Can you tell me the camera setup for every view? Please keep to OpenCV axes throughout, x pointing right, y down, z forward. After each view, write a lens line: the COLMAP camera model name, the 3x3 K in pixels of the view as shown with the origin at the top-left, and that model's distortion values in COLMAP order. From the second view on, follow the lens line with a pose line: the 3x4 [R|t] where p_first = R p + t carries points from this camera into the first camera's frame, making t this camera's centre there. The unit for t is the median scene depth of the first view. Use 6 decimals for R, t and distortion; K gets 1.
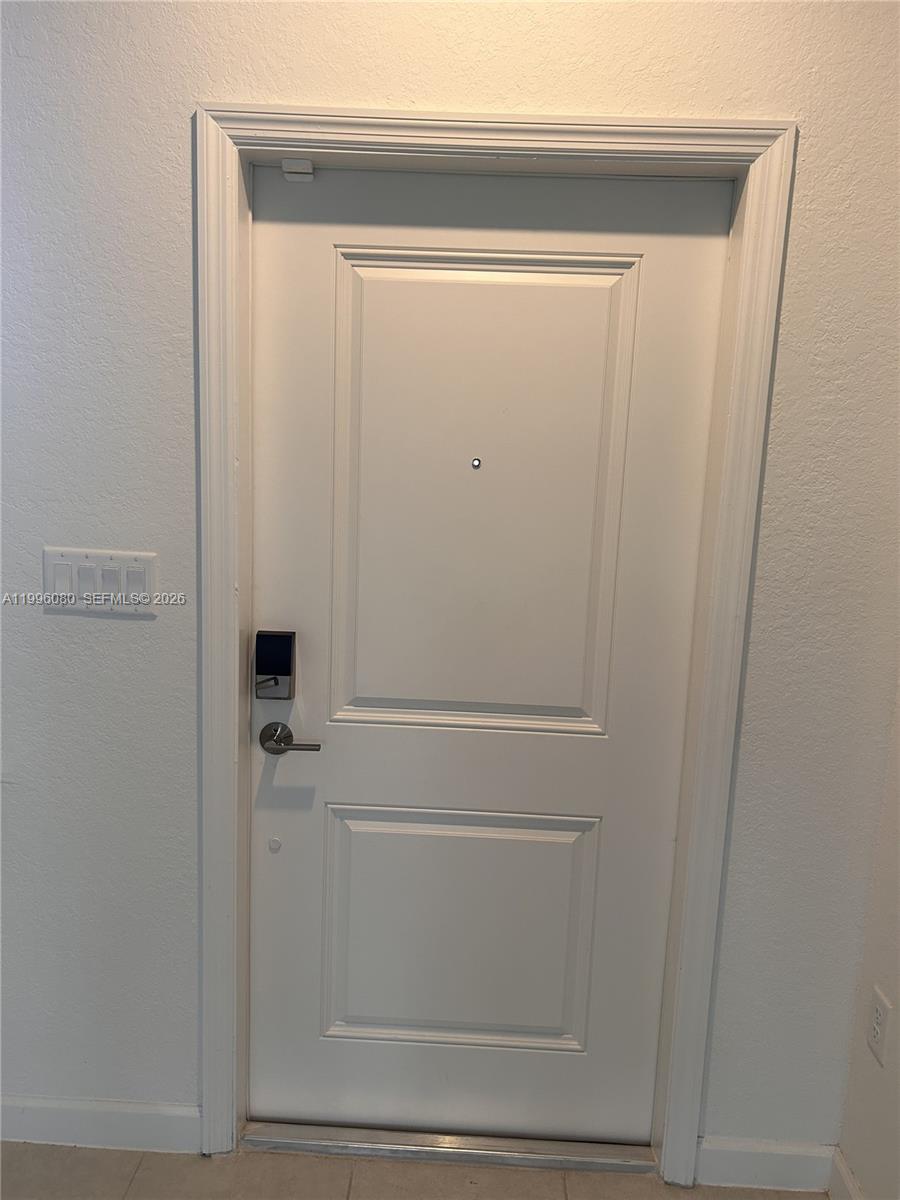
lens RADIAL K [[919.1, 0, 450.0], [0, 919.1, 600.0], [0, 0, 1]] dist [0.056905, -0.058944]
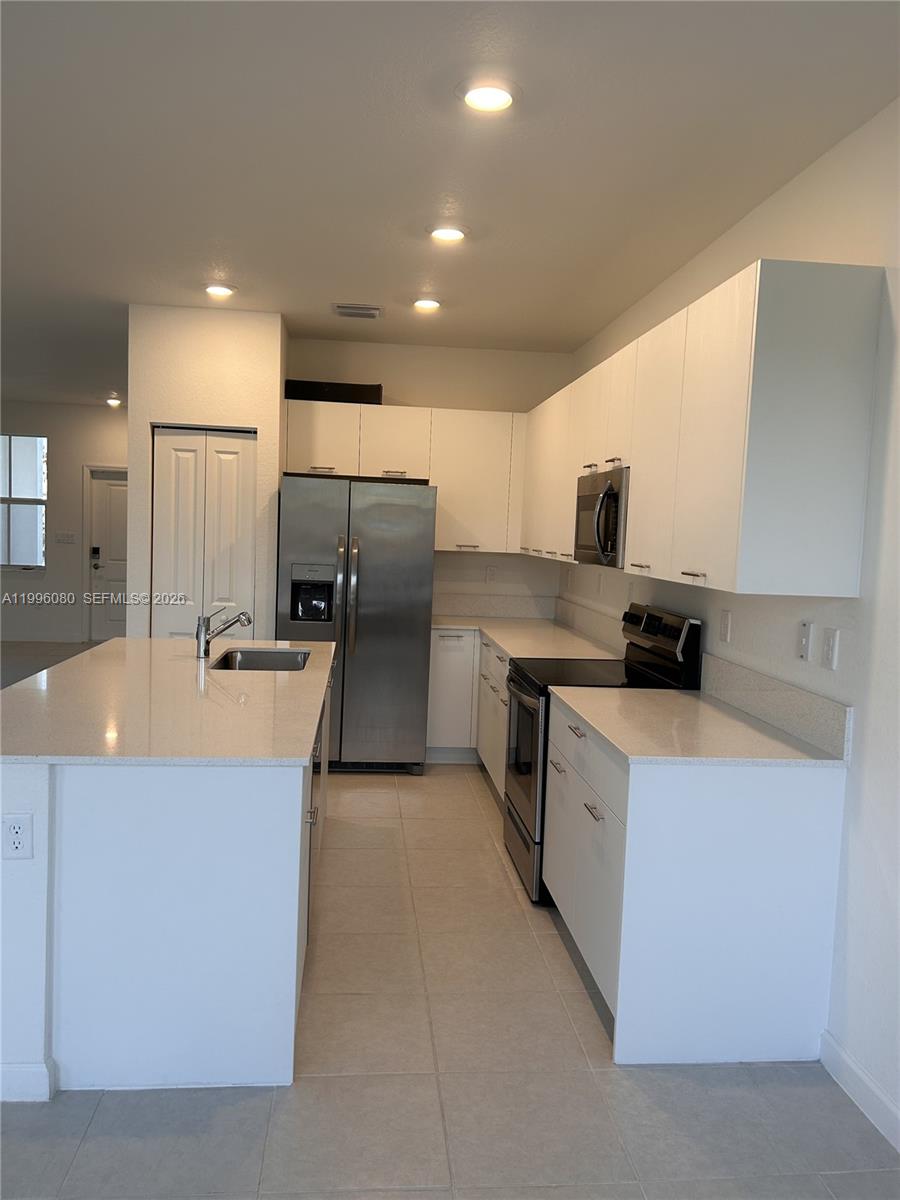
lens RADIAL K [[900.9, 0, 453.3], [0, 900.9, 601.4], [0, 0, 1]] dist [-0.003335, -0.003874]
pose [[0.992057, -0.013054, 0.125107, 1.339319], [0.023115, 0.996583, -0.079303, 0.885581], [-0.123644, 0.081565, 0.988969, -4.893179]]
